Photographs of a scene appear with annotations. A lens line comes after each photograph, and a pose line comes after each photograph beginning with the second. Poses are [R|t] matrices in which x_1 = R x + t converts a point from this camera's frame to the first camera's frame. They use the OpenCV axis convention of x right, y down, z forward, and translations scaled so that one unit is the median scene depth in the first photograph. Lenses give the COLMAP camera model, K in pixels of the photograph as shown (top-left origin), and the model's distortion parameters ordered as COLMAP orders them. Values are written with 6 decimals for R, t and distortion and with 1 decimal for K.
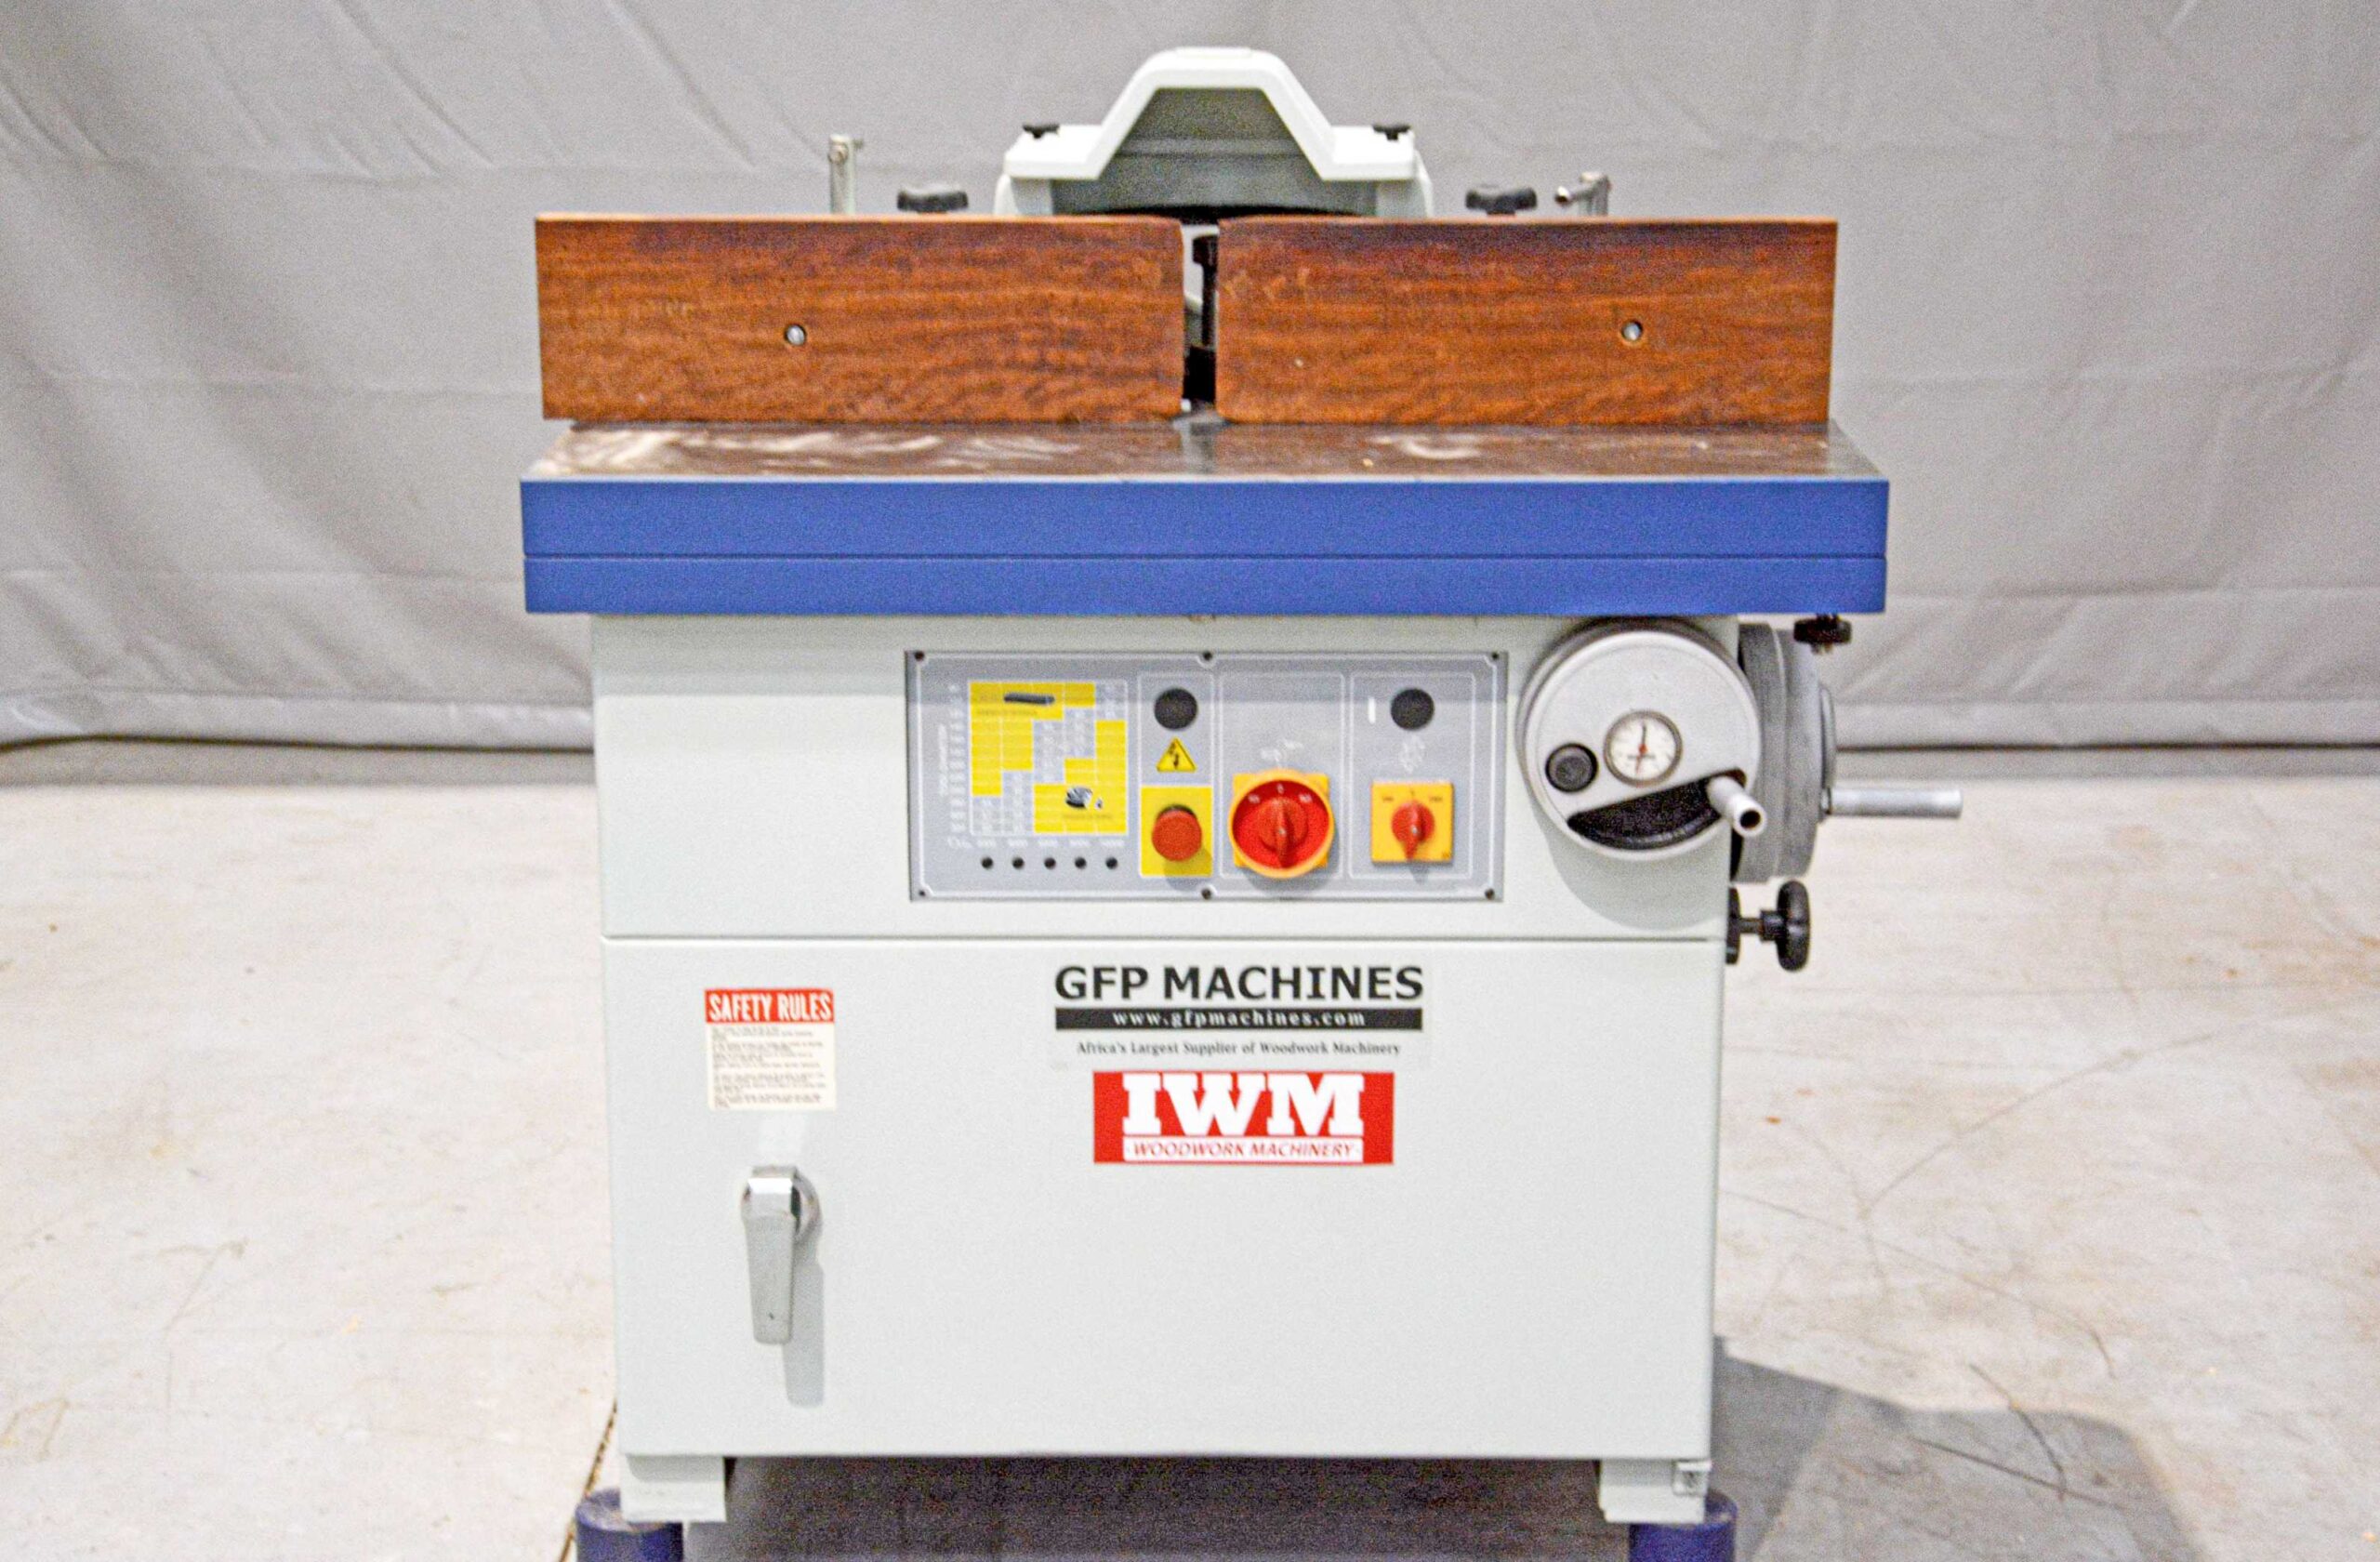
lens RADIAL K [[3967.7, 0, 1175.8], [0, 3967.7, 788.1], [0, 0, 1]] dist [0.140140, 0.000000]
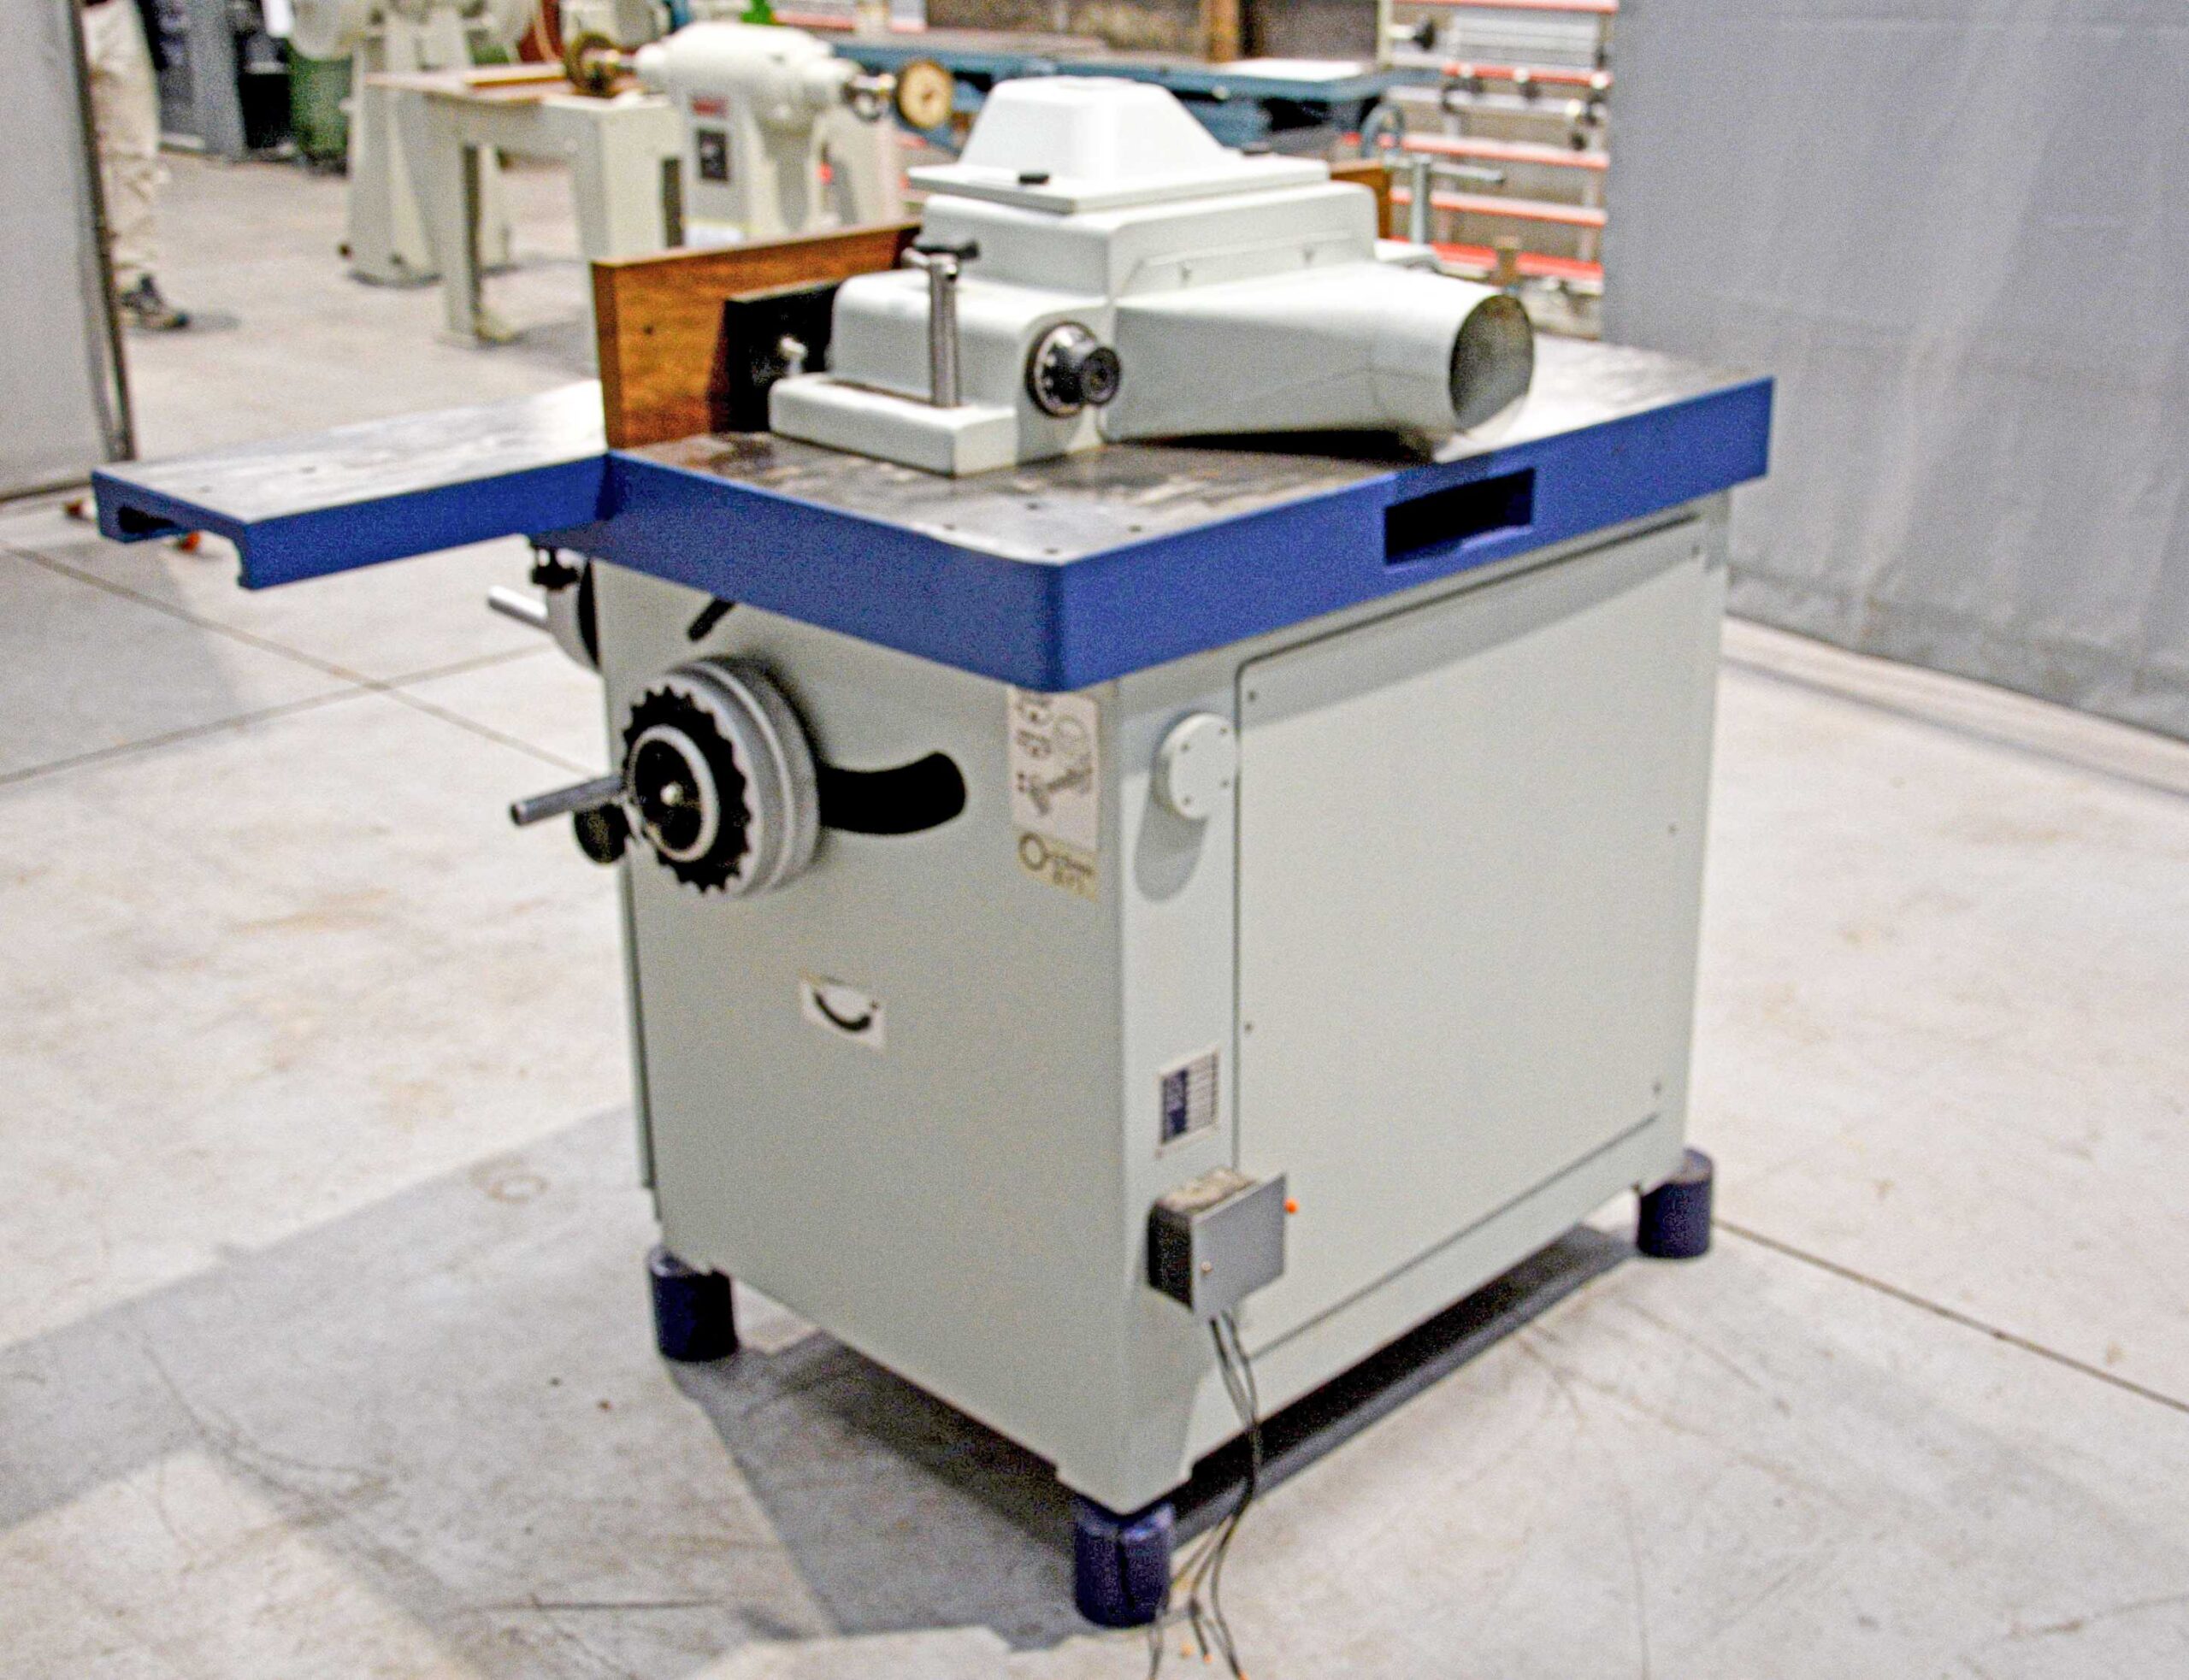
lens RADIAL K [[2625.5, 0, 1198.0], [0, 2625.5, 811.5], [0, 0, 1]] dist [-0.029825, 0.000000]
pose [[-0.675758, 0.254328, -0.691859, 0.574810], [-0.187470, 0.848433, 0.494992, -0.390529], [0.712886, 0.464197, -0.525656, 1.540999]]
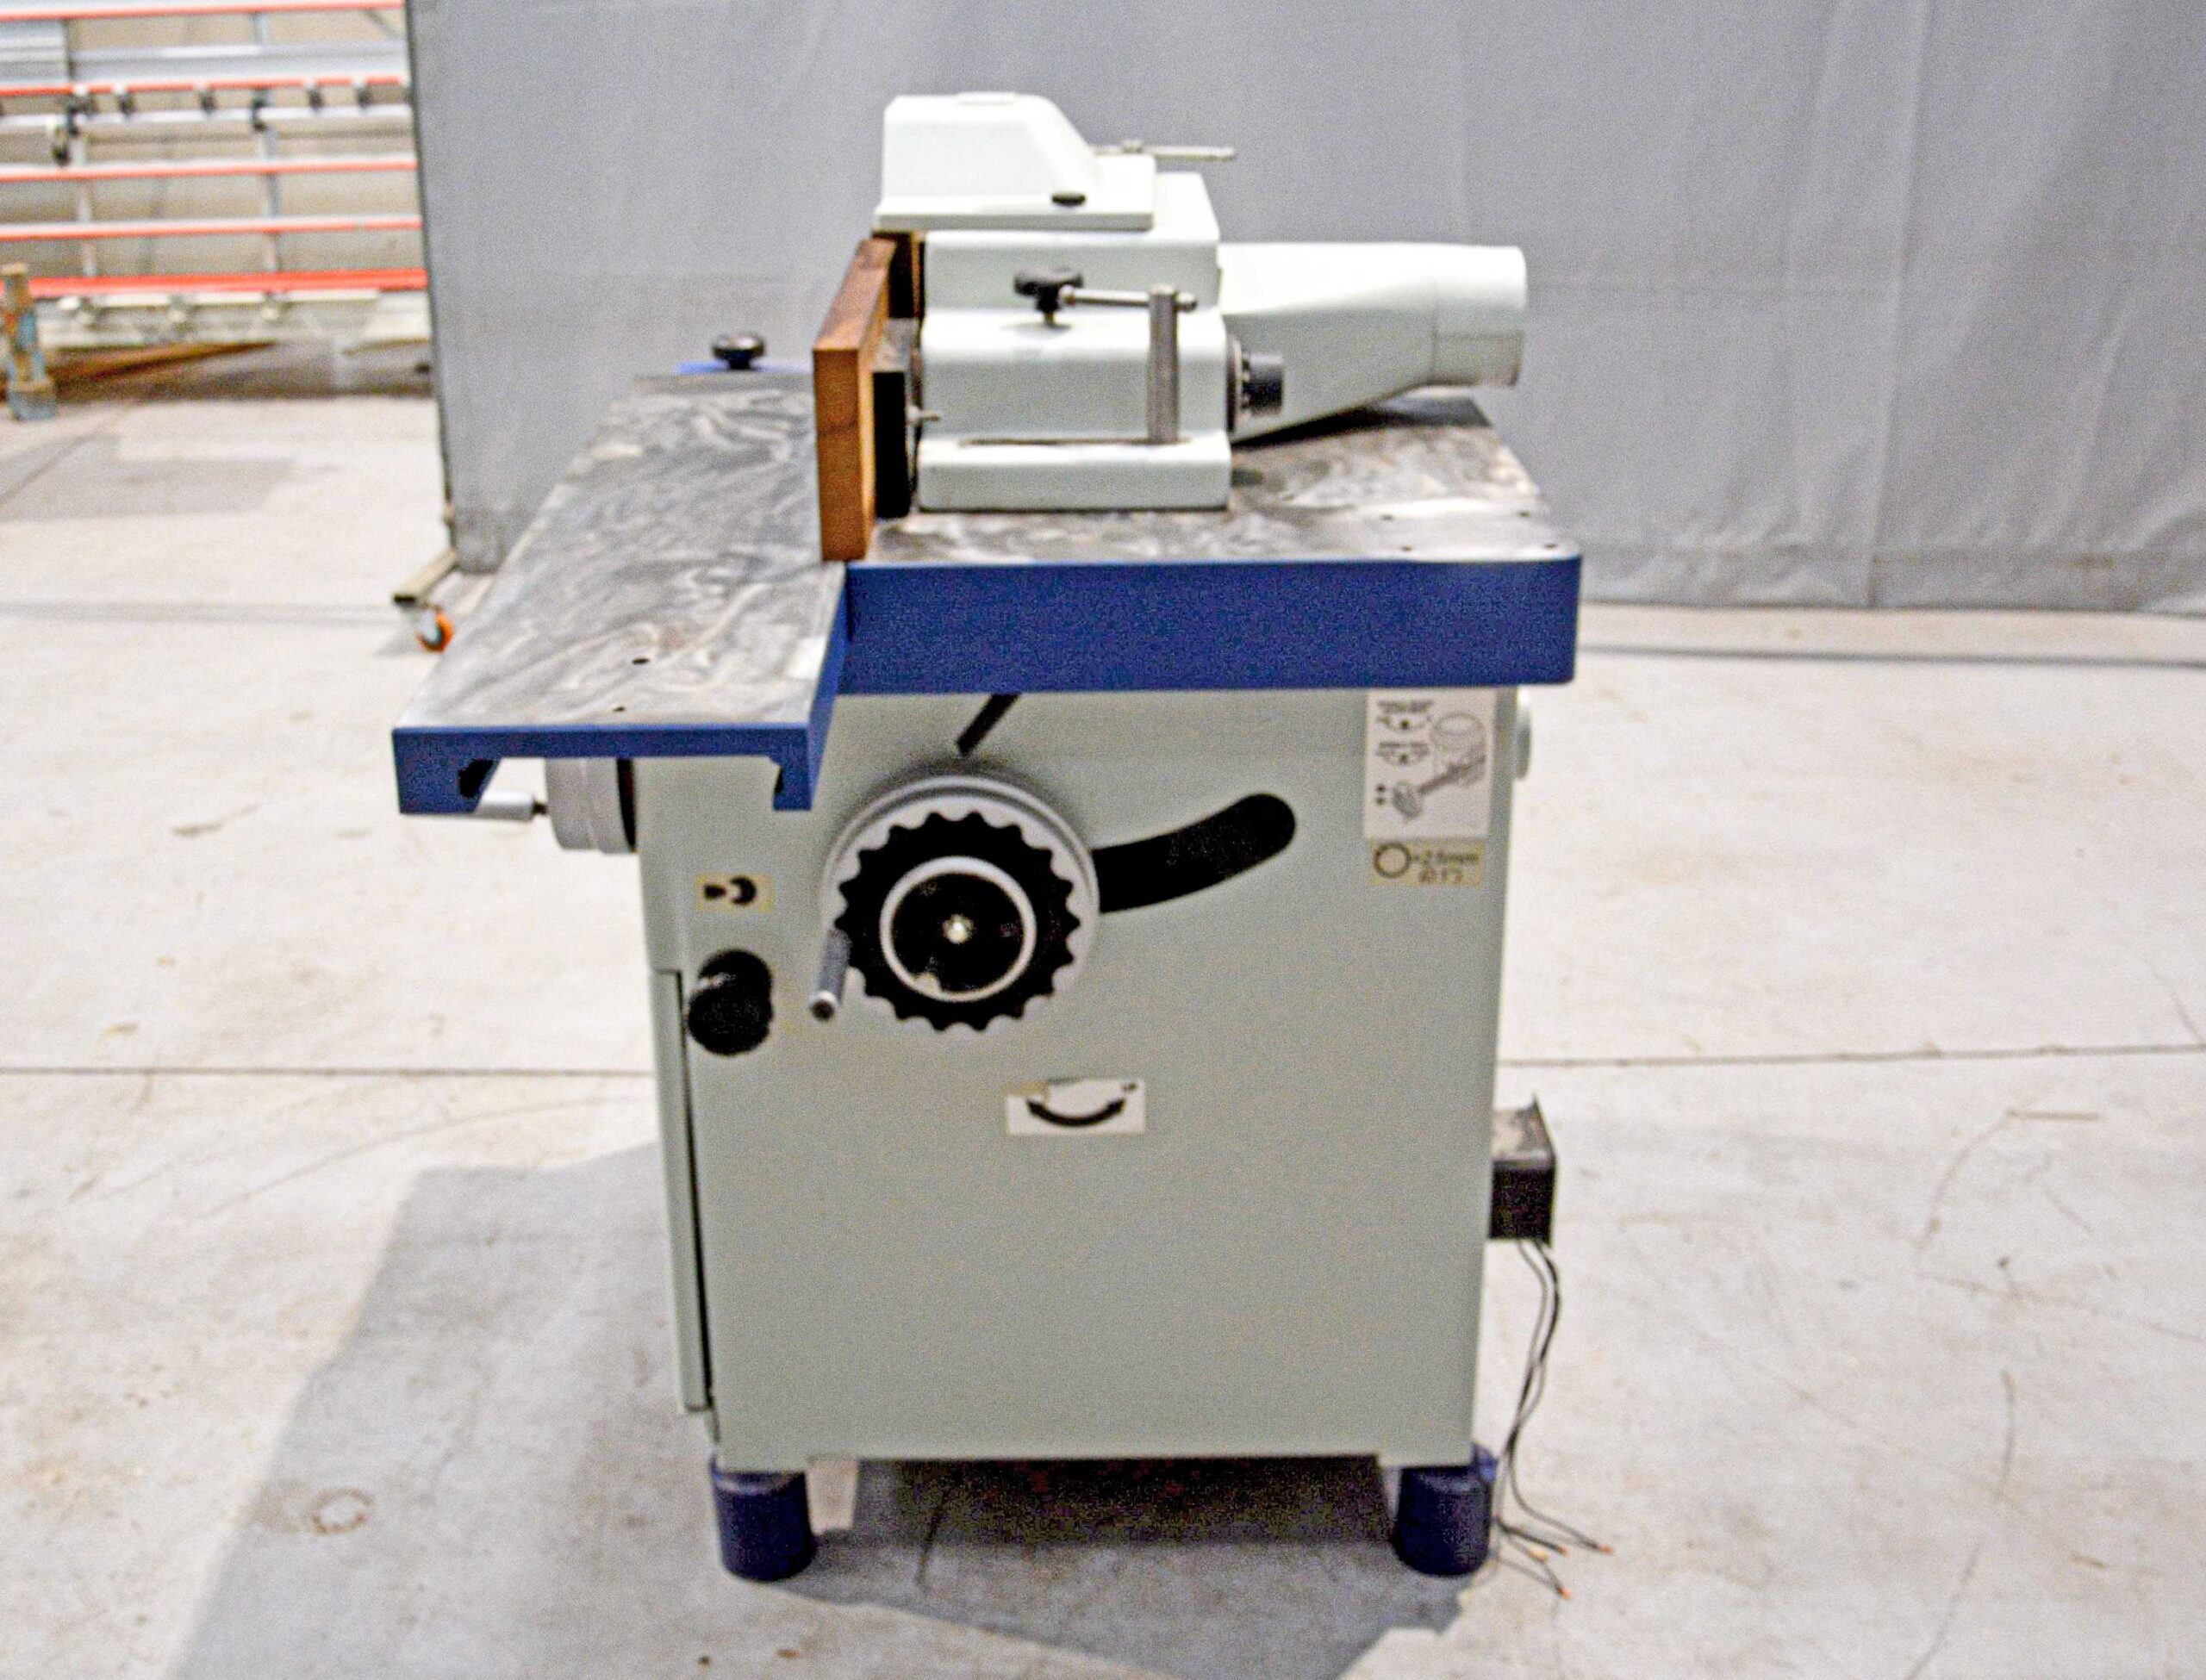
lens RADIAL K [[2530.2, 0, 1001.8], [0, 2530.2, 761.9], [0, 0, 1]] dist [-0.096750, 0.000000]
pose [[-0.002094, 0.359620, -0.933097, 0.732241], [-0.233639, 0.907097, 0.350124, -0.264824], [0.972321, 0.218741, 0.082122, 1.004718]]
